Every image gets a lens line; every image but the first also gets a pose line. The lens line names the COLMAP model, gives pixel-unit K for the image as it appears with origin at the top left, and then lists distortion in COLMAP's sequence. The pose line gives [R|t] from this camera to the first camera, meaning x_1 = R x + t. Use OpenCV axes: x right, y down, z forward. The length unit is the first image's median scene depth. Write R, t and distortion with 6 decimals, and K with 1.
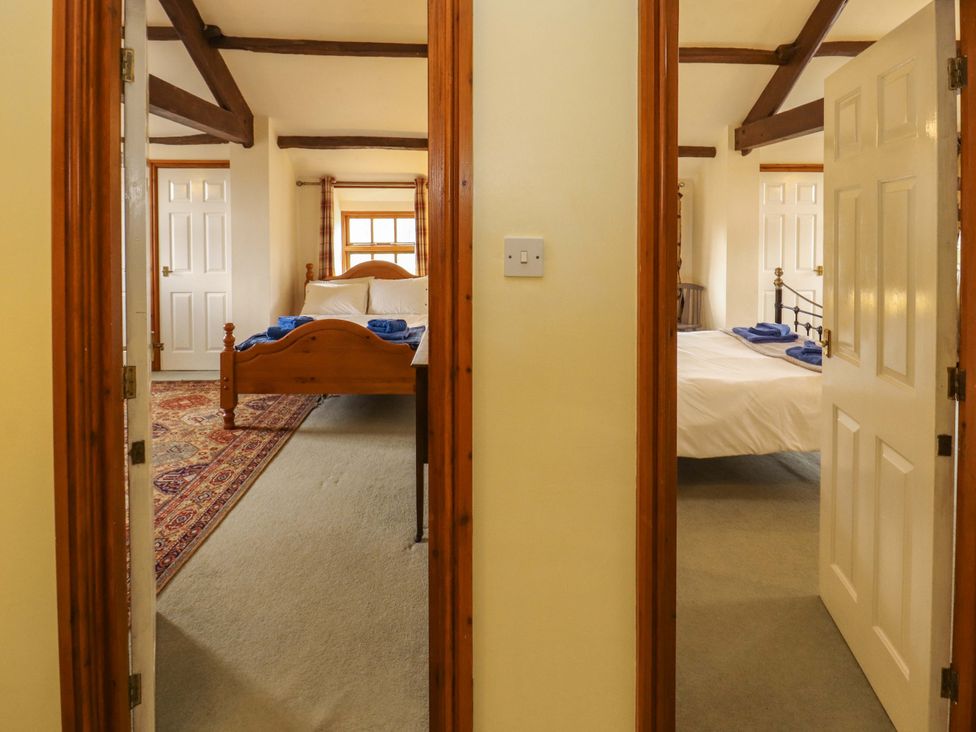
lens RADIAL K [[550.0, 0, 485.4], [0, 550.0, 246.3], [0, 0, 1]] dist [-0.002237, -0.000839]
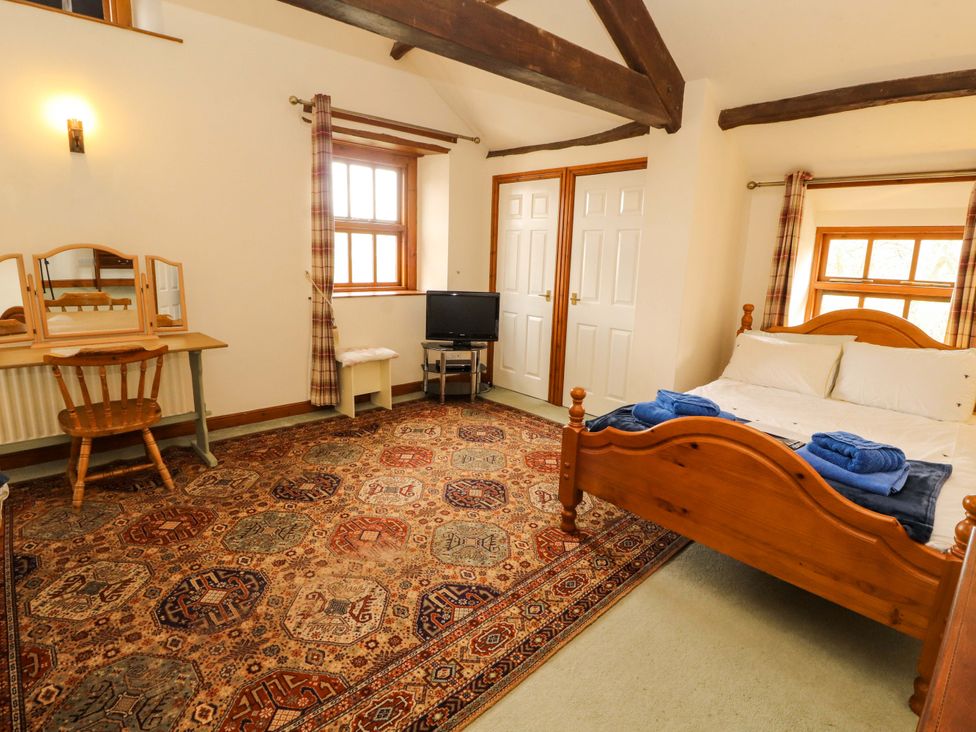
lens RADIAL K [[506.2, 0, 492.5], [0, 506.2, 352.6], [0, 0, 1]] dist [0.004629, -0.015589]
pose [[0.656522, 0.164414, -0.736170, -0.052392], [-0.047411, 0.983021, 0.177264, -0.006057], [0.752815, -0.081475, 0.653170, 0.331032]]
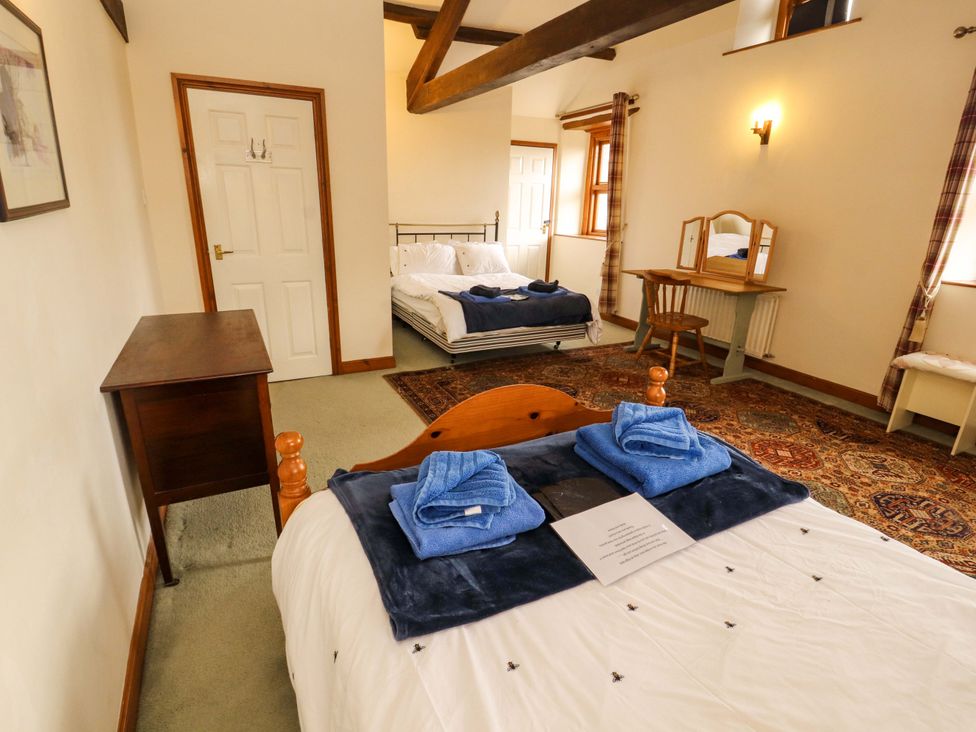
lens RADIAL K [[511.4, 0, 488.0], [0, 511.4, 366.0], [0, 0, 1]] dist [0.004770, -0.015109]
pose [[-0.905606, 0.105848, -0.410700, -0.052252], [-0.037974, 0.944231, 0.327088, -0.021315], [0.422418, 0.311808, -0.851081, 0.894736]]
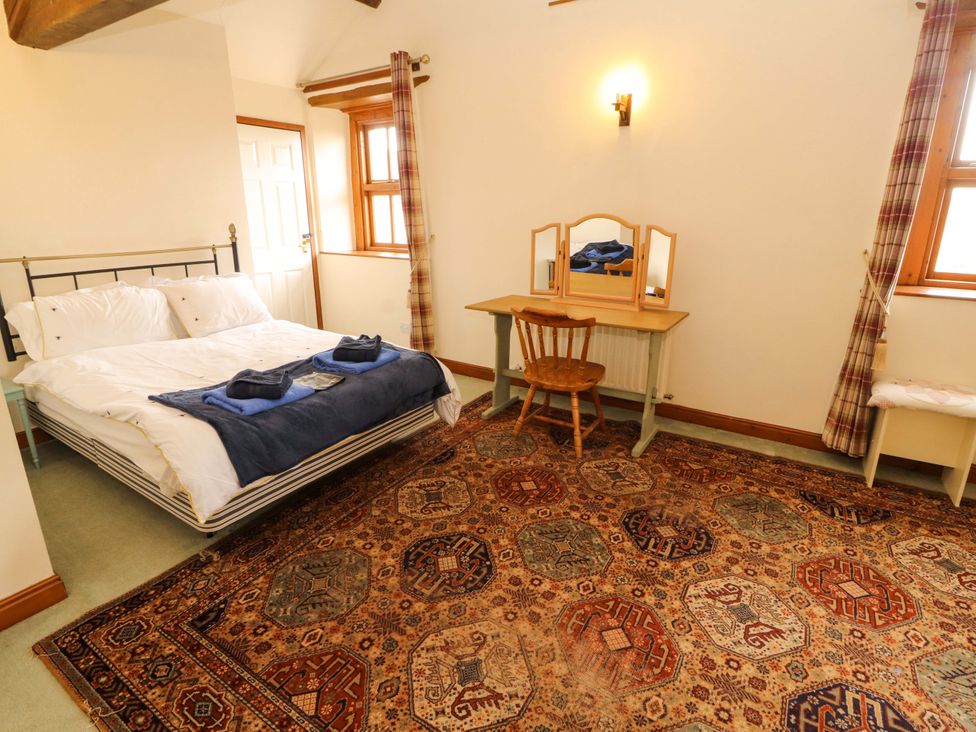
lens RADIAL K [[506.2, 0, 492.5], [0, 506.2, 352.6], [0, 0, 1]] dist [0.004629, -0.015589]
pose [[-0.562961, 0.220281, -0.796588, -0.166448], [-0.024728, 0.958907, 0.282642, -0.012761], [0.826114, 0.178814, -0.534380, 0.573356]]
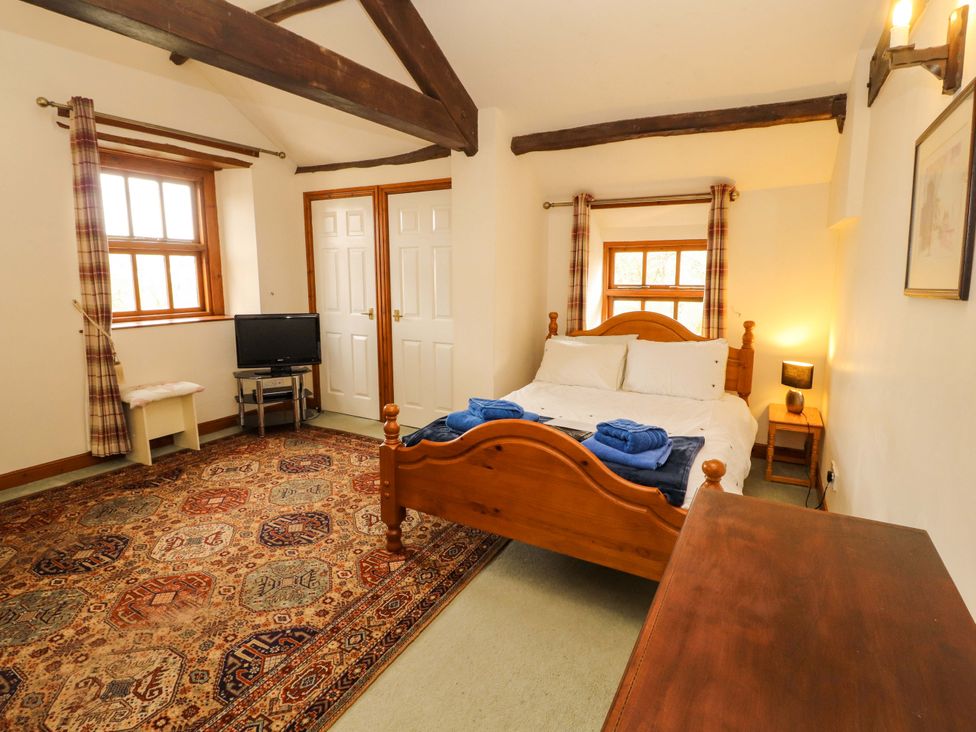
lens RADIAL K [[506.2, 0, 492.5], [0, 506.2, 352.6], [0, 0, 1]] dist [0.004629, -0.015589]
pose [[0.855208, 0.083600, -0.511498, -0.028330], [-0.015131, 0.990512, 0.136591, -0.007456], [0.518064, -0.109074, 0.848359, 0.348380]]
